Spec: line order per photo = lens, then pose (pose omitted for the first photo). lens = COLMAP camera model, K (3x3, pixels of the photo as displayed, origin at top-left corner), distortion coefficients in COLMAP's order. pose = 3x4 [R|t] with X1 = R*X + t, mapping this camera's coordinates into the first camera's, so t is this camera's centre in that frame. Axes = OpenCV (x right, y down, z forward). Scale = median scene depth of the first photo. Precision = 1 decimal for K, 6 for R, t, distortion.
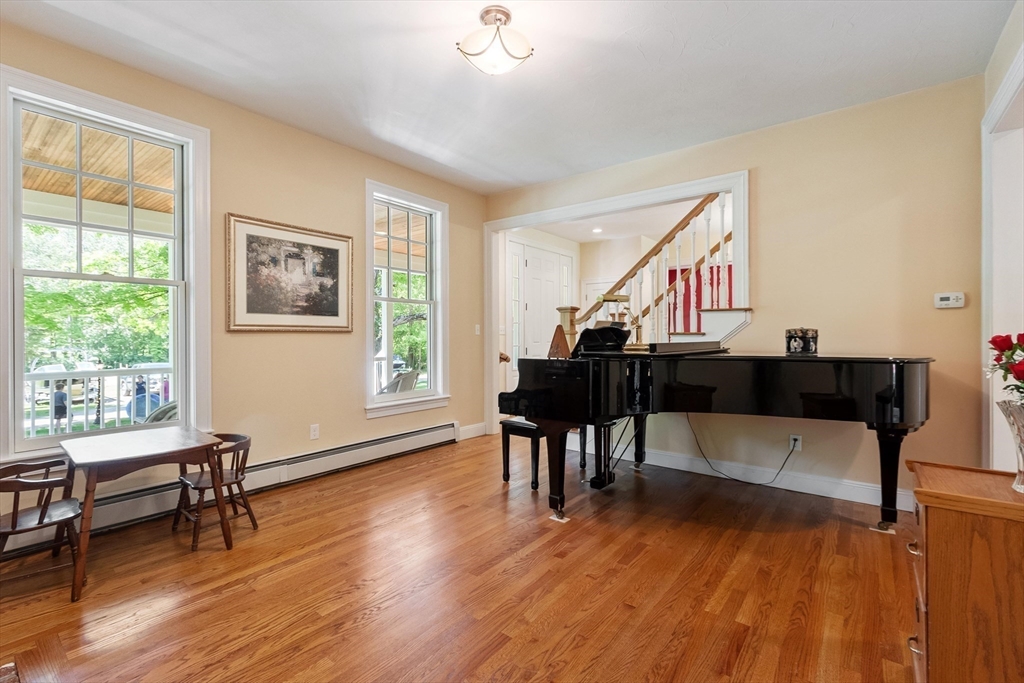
lens RADIAL K [[451.2, 0, 513.0], [0, 451.2, 334.4], [0, 0, 1]] dist [-0.000377, -0.000006]
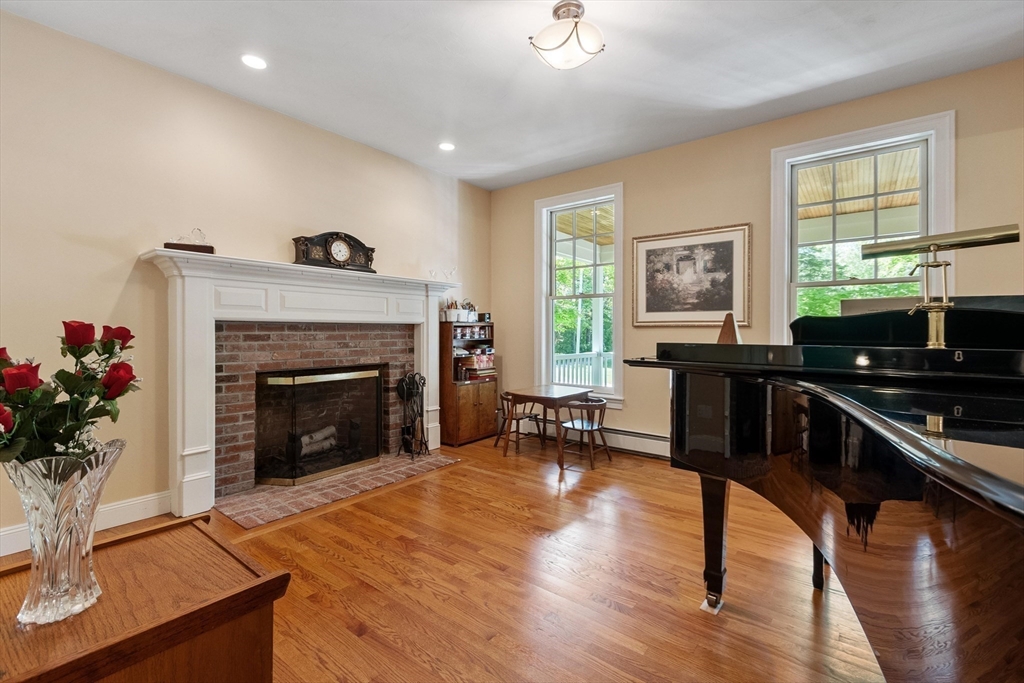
lens RADIAL K [[451.2, 0, 513.0], [0, 451.2, 334.4], [0, 0, 1]] dist [-0.000377, -0.000006]
pose [[-0.003747, 0.006697, -0.999971, 0.624044], [0.000331, 0.999978, 0.006695, 0.005080], [0.999993, -0.000305, -0.003749, 0.580916]]
